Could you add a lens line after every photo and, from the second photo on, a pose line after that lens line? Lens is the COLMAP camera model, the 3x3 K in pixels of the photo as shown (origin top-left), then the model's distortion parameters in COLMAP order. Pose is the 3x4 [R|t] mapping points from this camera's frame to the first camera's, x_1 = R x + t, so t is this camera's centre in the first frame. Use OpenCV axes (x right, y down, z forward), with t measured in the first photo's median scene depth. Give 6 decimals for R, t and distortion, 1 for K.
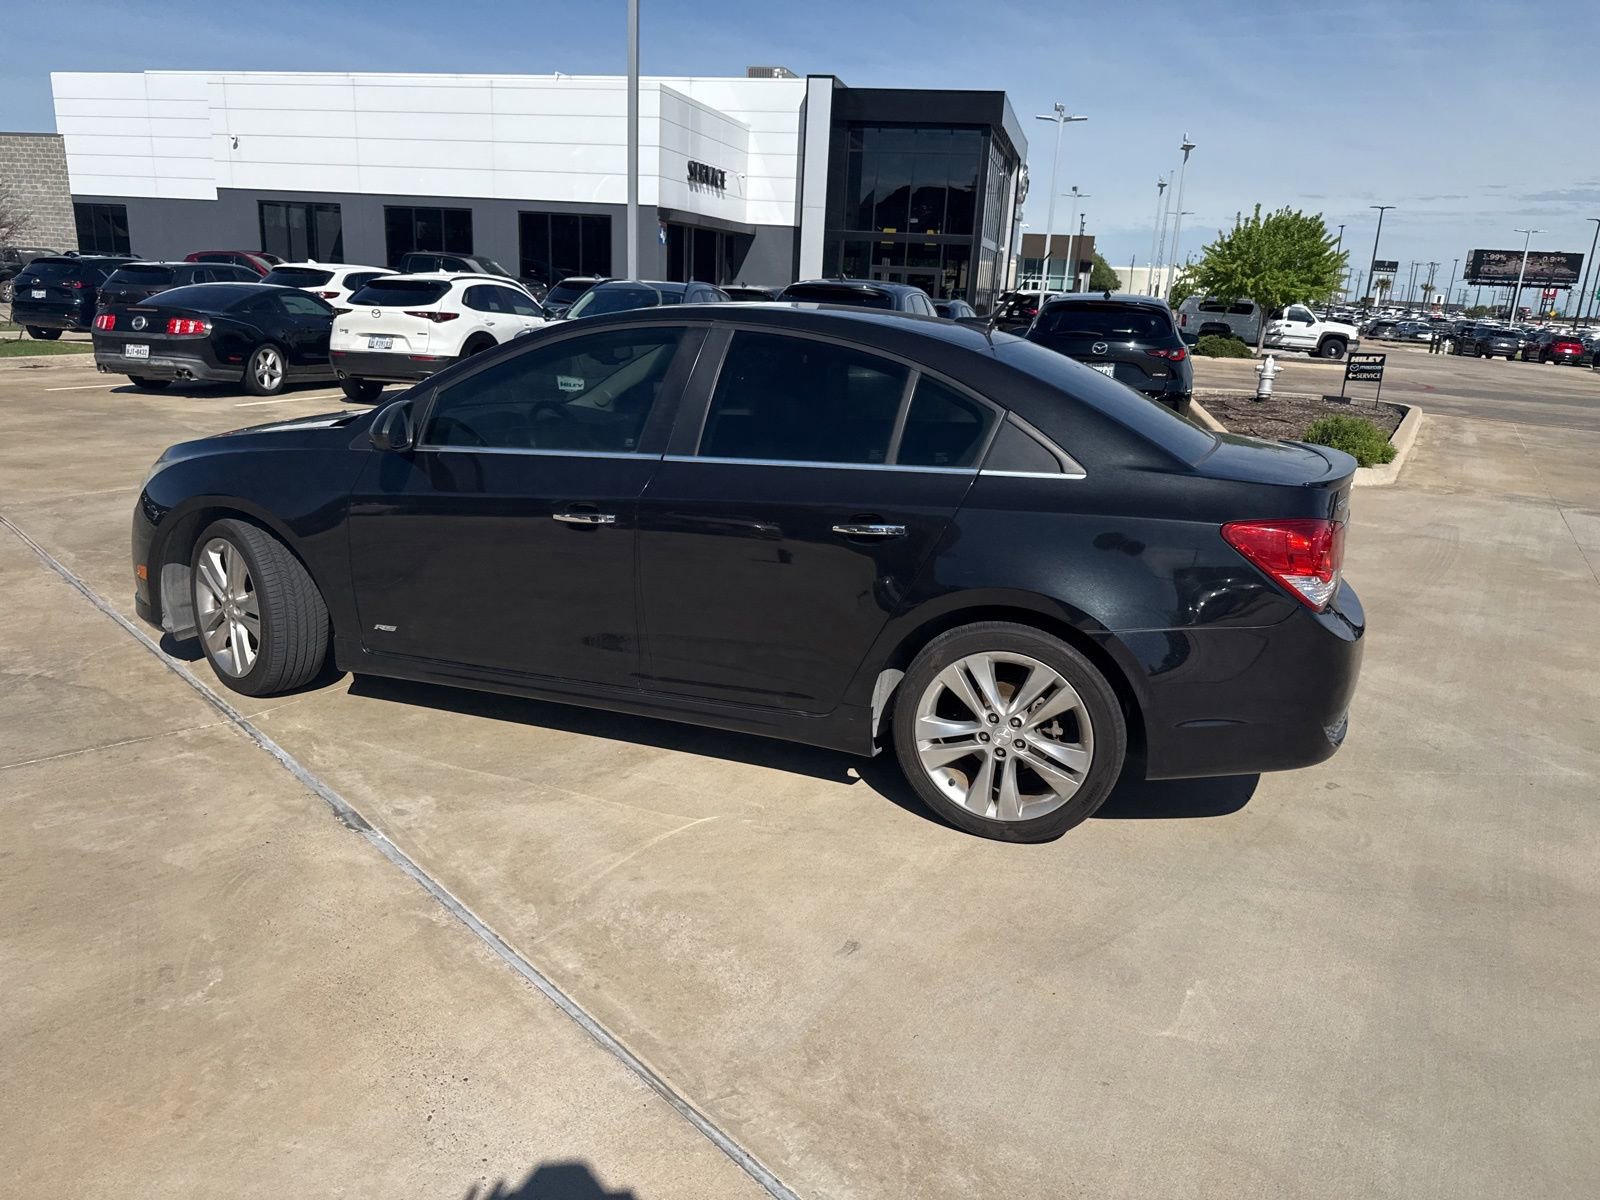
lens RADIAL K [[1127.1, 0, 807.8], [0, 1127.1, 598.0], [0, 0, 1]] dist [0.036122, -0.053921]
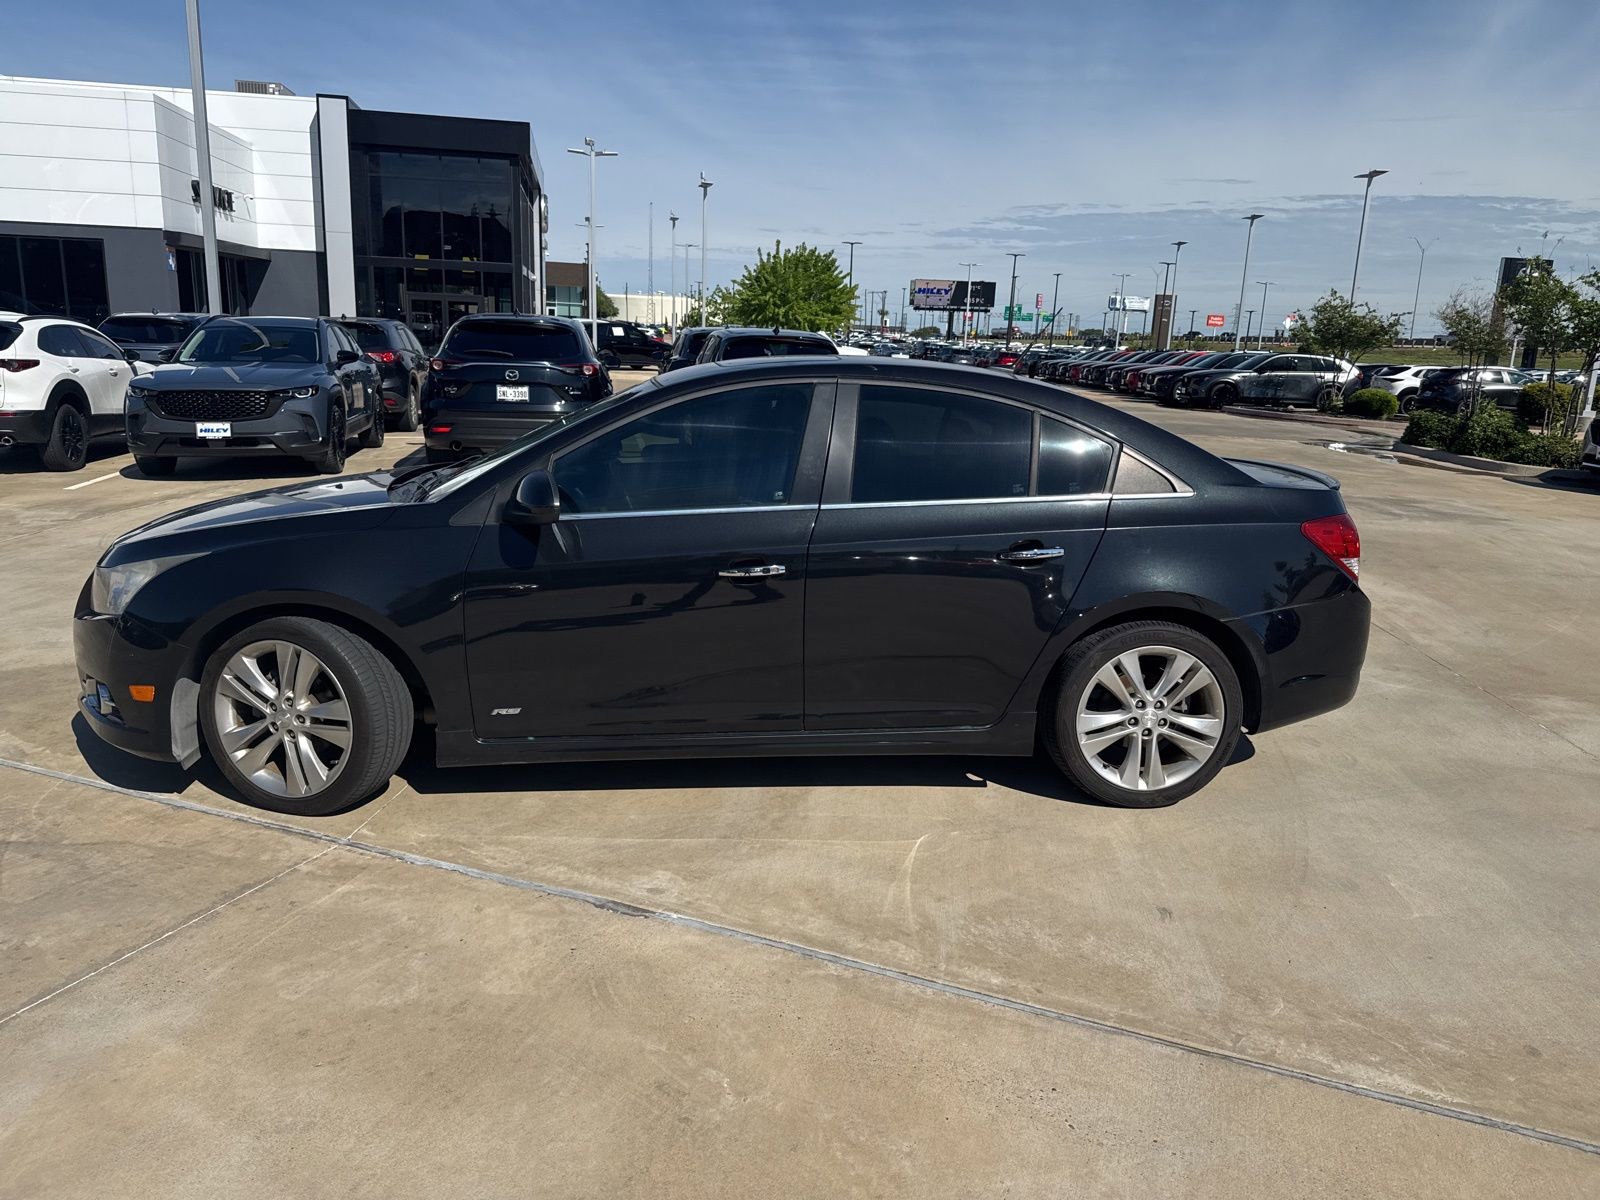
lens RADIAL K [[1122.4, 0, 807.2], [0, 1122.4, 581.7], [0, 0, 1]] dist [0.050714, -0.072936]
pose [[0.910123, -0.105268, 0.400742, -0.463376], [0.118919, 0.992861, -0.009270, -0.038427], [-0.396905, 0.056093, 0.916144, 0.039426]]
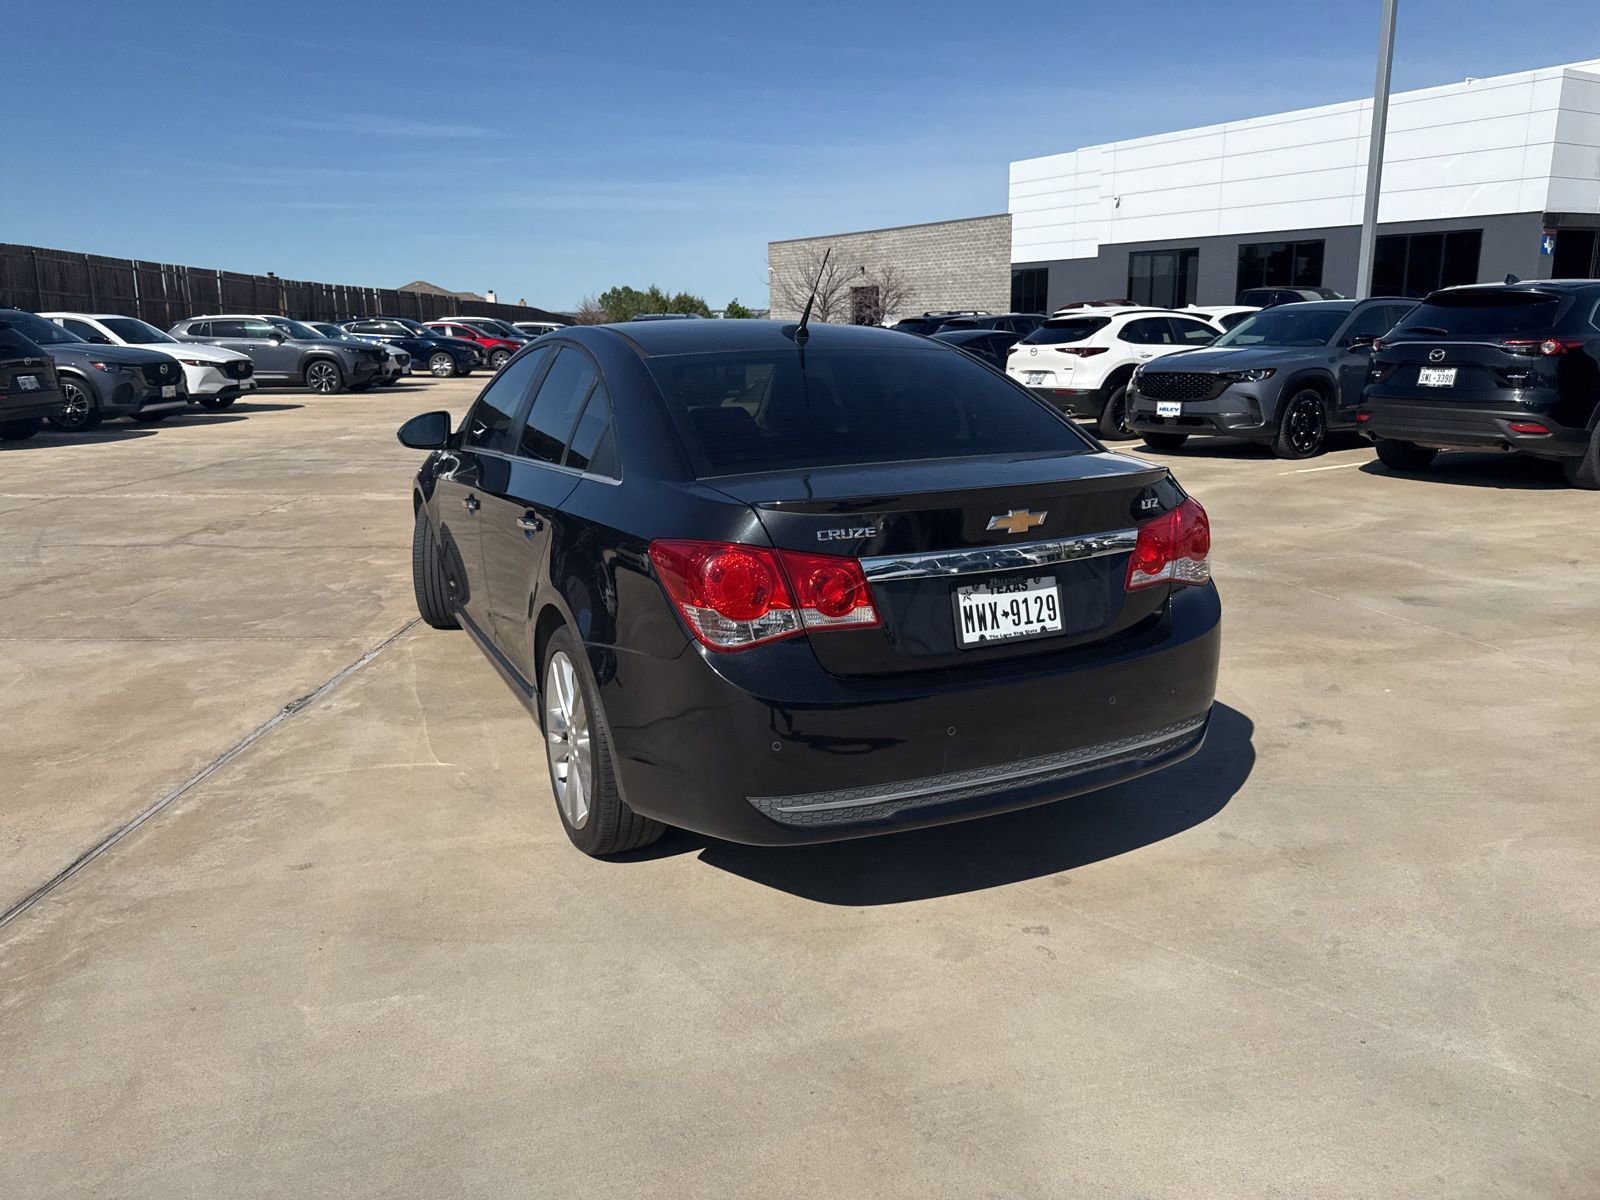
lens RADIAL K [[1122.4, 0, 807.2], [0, 1122.4, 581.7], [0, 0, 1]] dist [0.050714, -0.072936]
pose [[0.708081, 0.102570, -0.698642, 0.760672], [-0.135588, 0.990733, 0.008032, -0.039183], [0.692991, 0.089041, 0.715426, 0.318937]]
